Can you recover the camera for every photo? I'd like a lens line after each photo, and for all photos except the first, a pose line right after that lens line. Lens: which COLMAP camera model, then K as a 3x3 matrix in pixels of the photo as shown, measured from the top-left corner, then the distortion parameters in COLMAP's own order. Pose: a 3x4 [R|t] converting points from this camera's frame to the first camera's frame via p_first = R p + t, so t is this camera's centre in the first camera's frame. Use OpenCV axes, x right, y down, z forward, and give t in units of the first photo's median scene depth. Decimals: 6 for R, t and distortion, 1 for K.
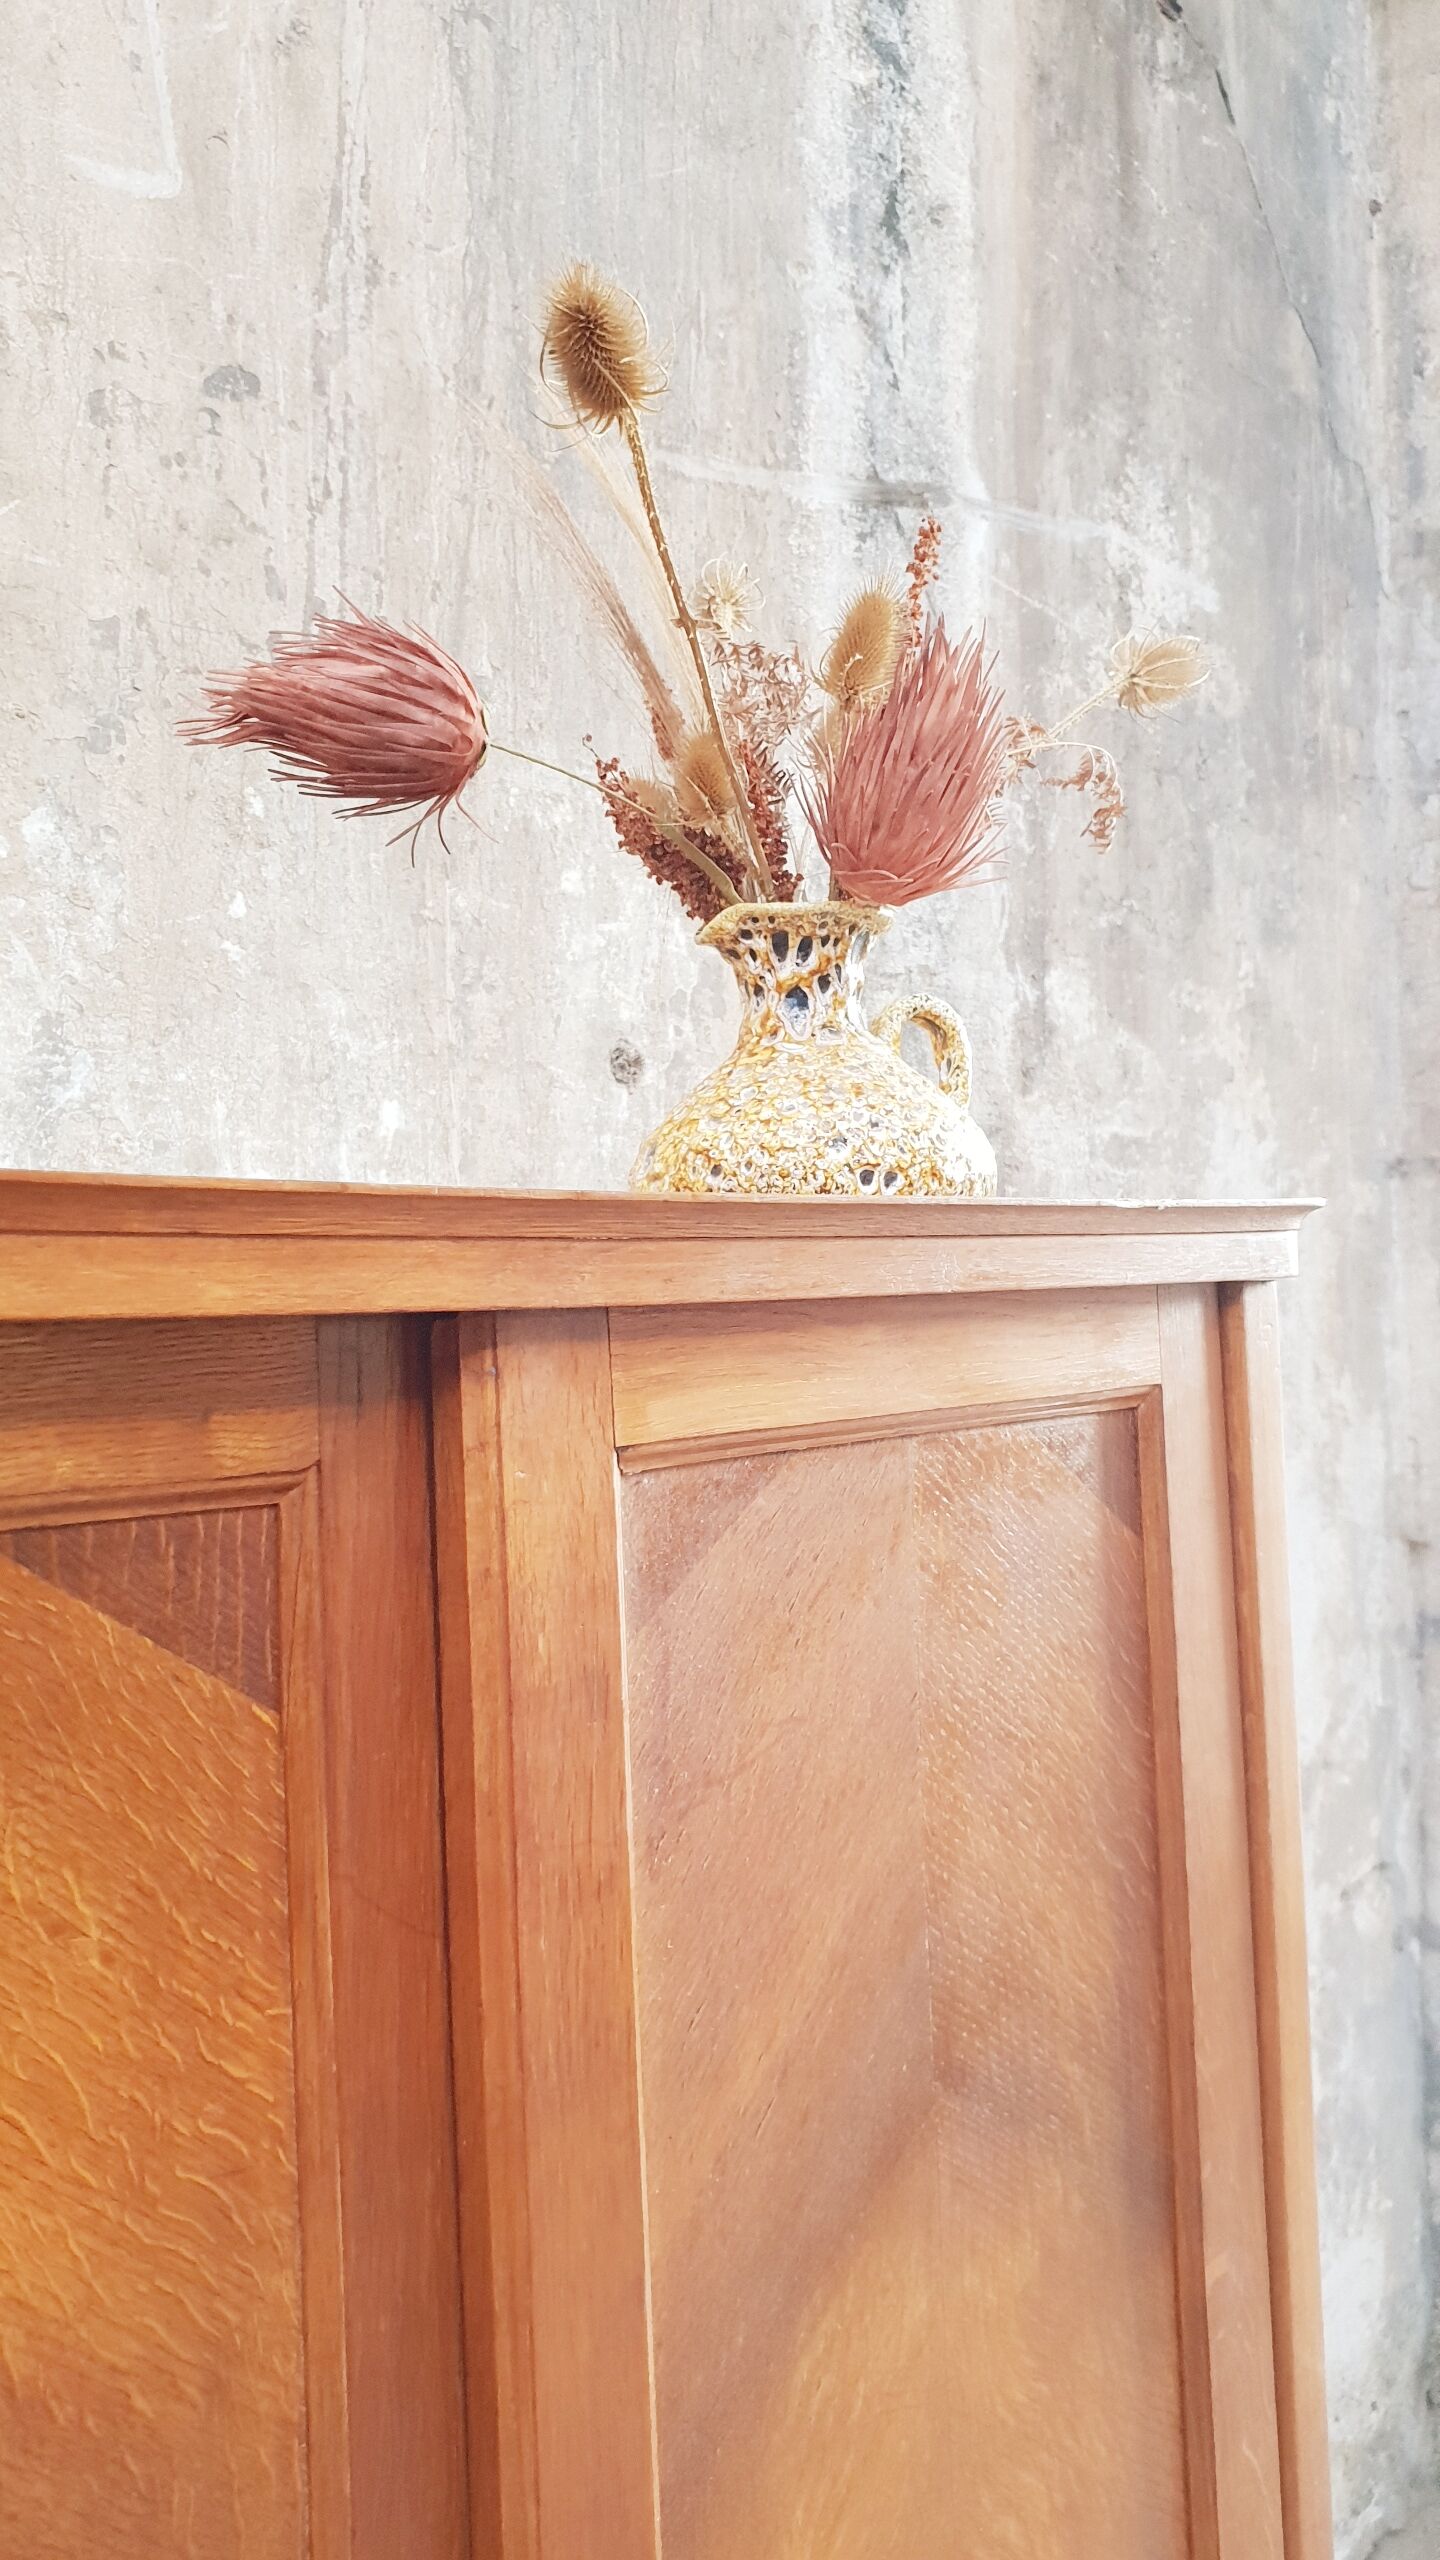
lens RADIAL K [[2027.6, 0, 742.3], [0, 2027.6, 1283.9], [0, 0, 1]] dist [-0.010355, 0.037332]
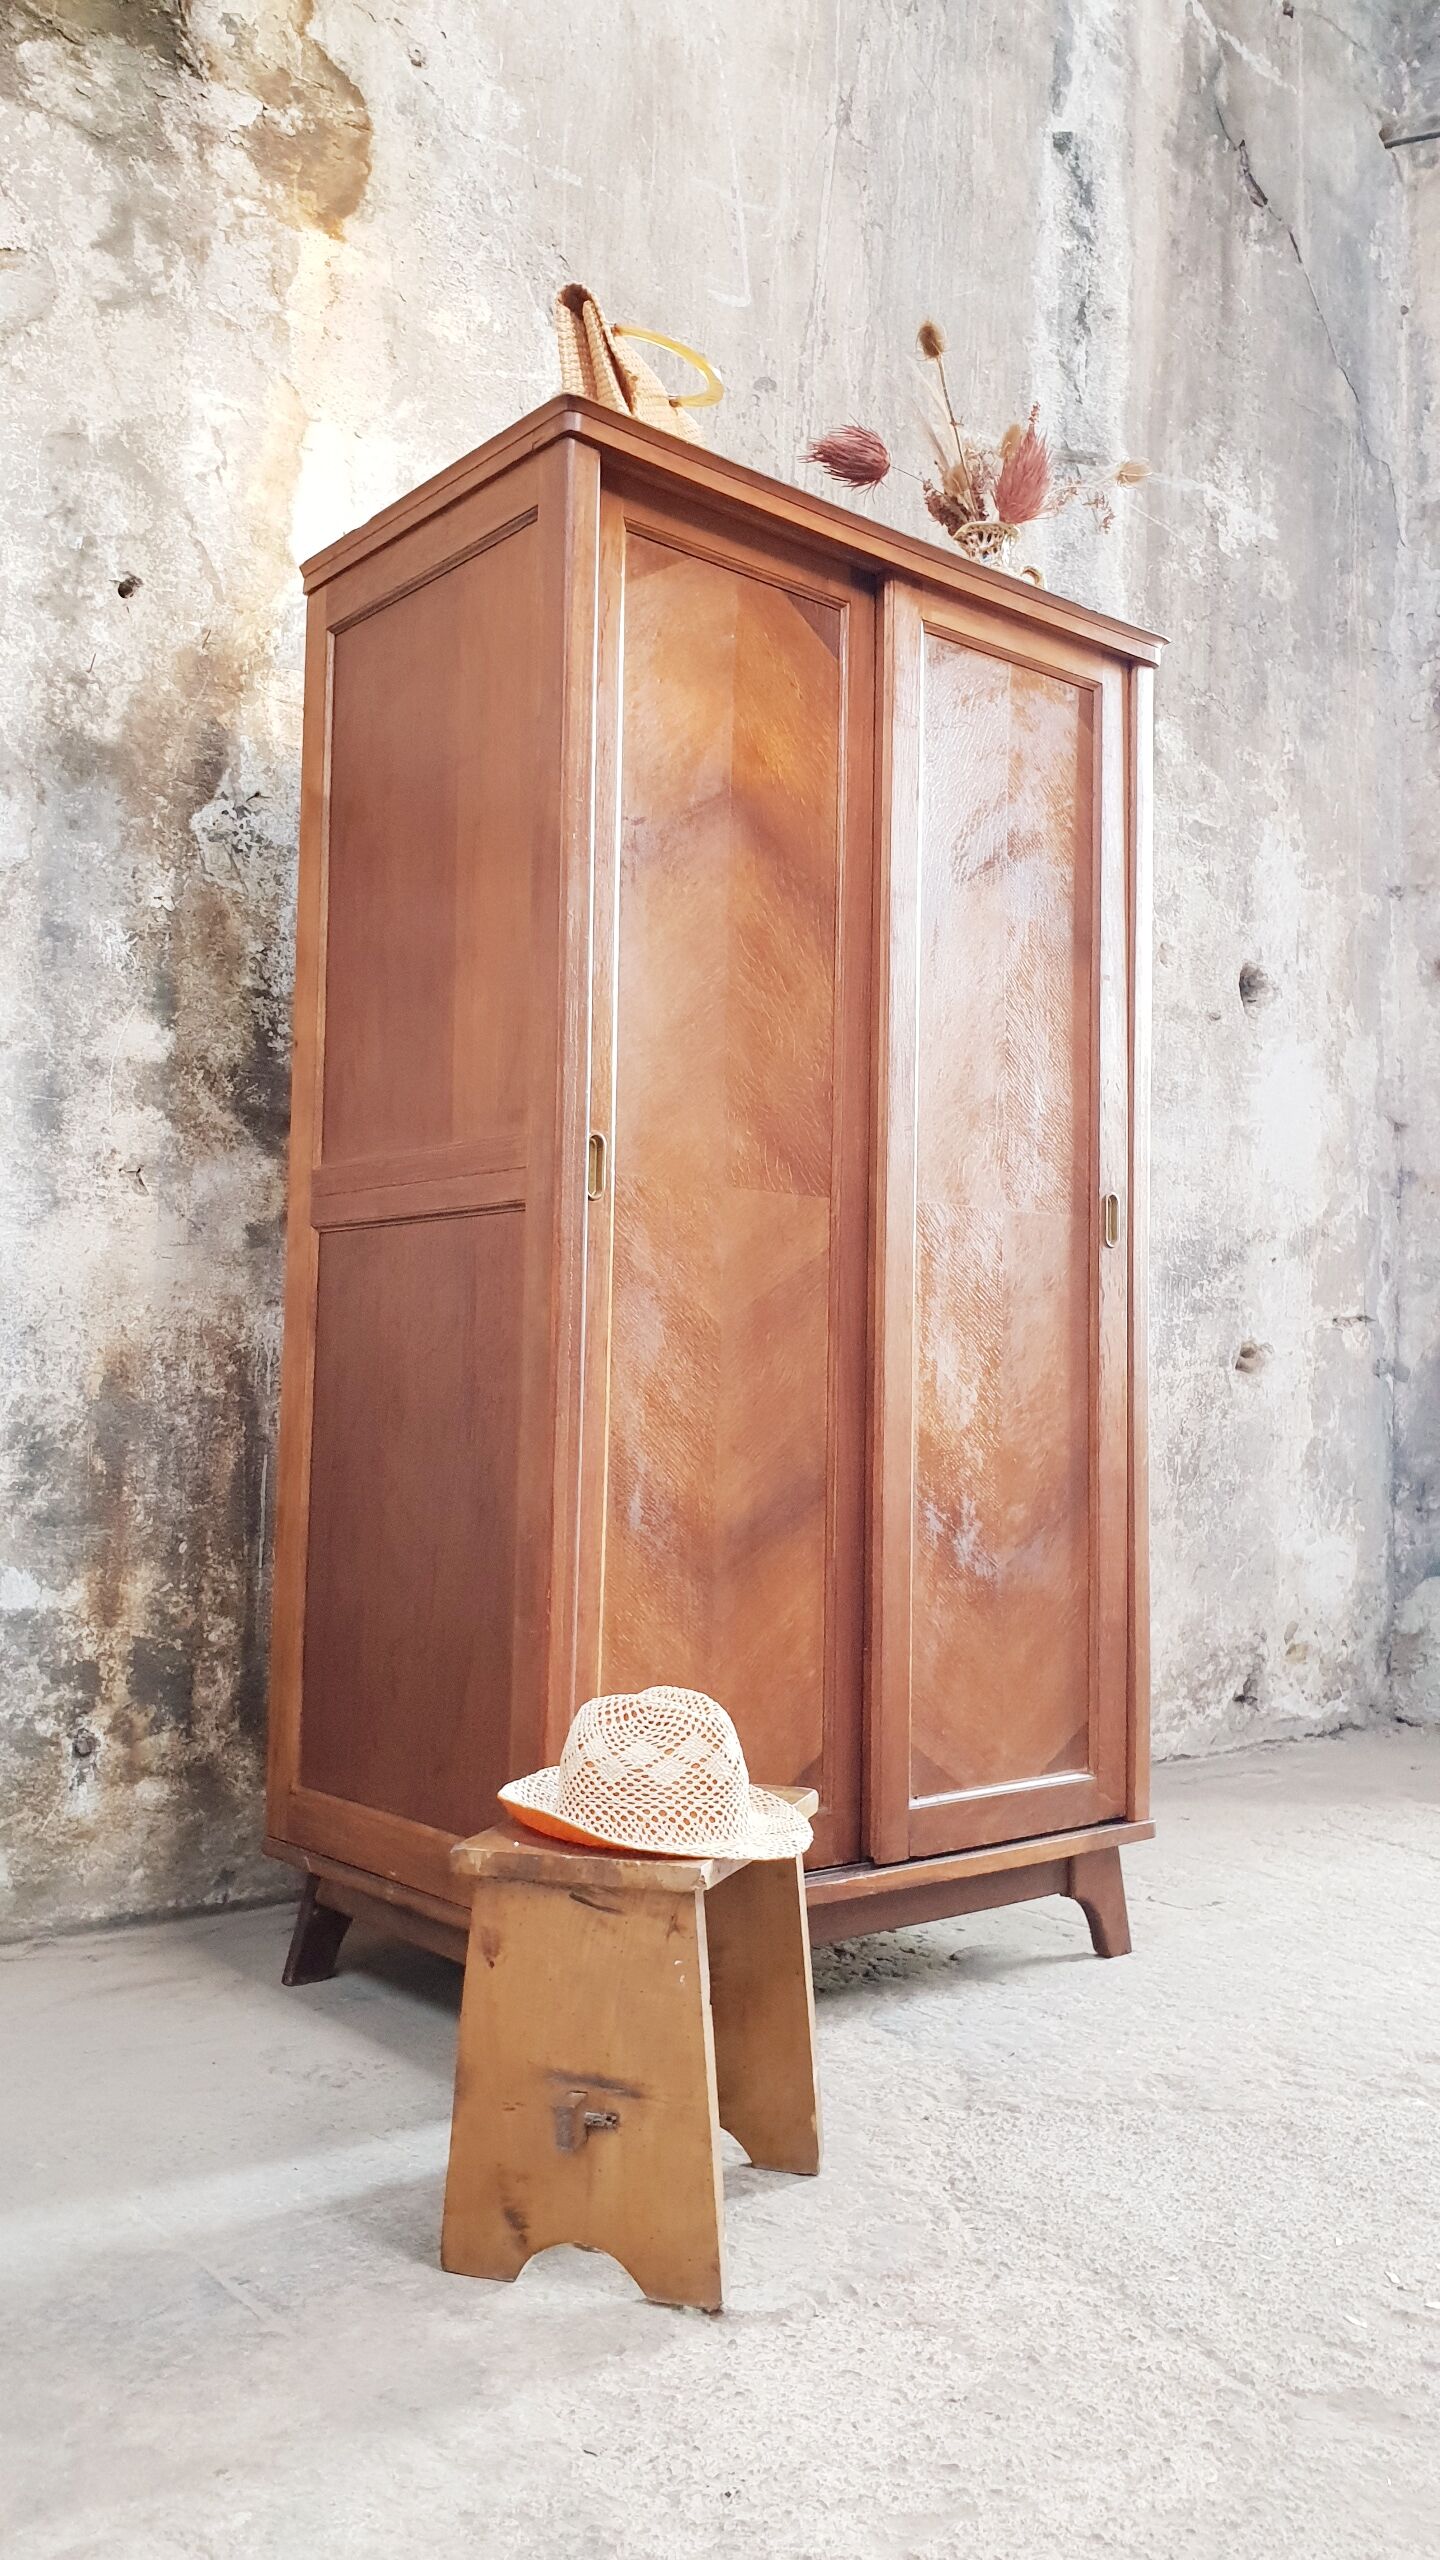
lens RADIAL K [[2027.6, 0, 770.9], [0, 2027.6, 1256.1], [0, 0, 1]] dist [-0.010355, 0.037332]
pose [[0.991778, 0.046205, -0.119337, 0.068462], [-0.053088, 0.997065, -0.055161, 0.623647], [0.116438, 0.061043, 0.991320, -1.137120]]
